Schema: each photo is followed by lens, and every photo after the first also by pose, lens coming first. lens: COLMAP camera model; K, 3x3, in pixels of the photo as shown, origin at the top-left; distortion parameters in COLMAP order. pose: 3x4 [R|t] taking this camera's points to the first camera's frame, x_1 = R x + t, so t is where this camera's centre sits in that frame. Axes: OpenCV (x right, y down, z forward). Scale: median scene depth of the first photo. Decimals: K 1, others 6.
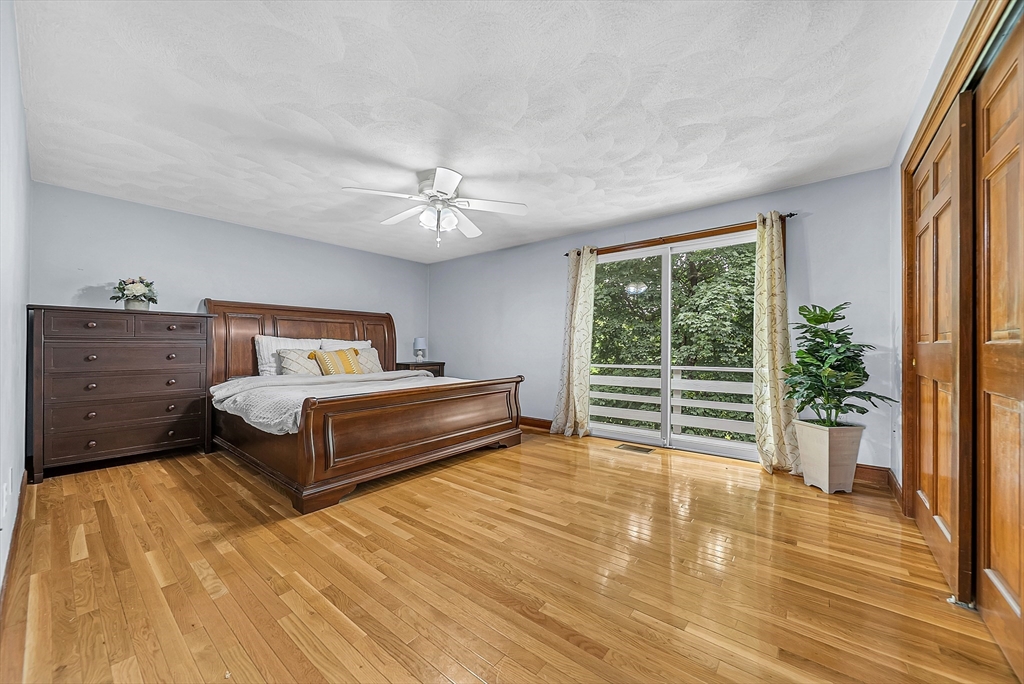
lens RADIAL K [[365.9, 0, 513.7], [0, 365.9, 342.5], [0, 0, 1]] dist [-0.002158, -0.000415]
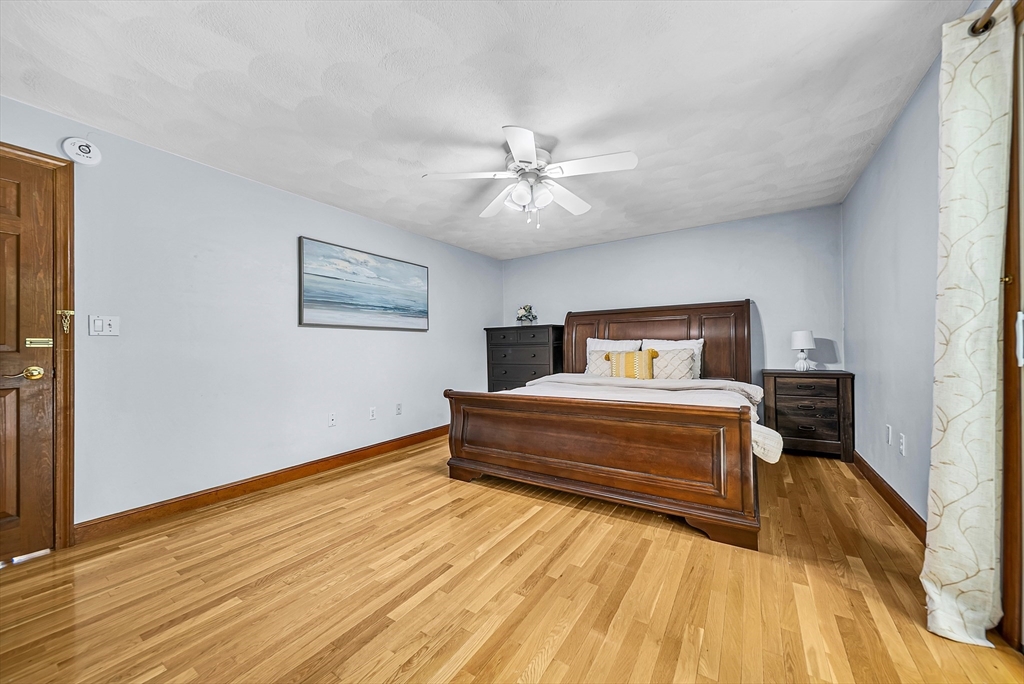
lens RADIAL K [[376.2, 0, 510.9], [0, 376.2, 326.2], [0, 0, 1]] dist [-0.000644, -0.000124]
pose [[0.116597, -0.056119, -0.991593, 0.686031], [0.021185, 0.998316, -0.054009, 0.000776], [0.992953, -0.014709, 0.117589, 0.876414]]
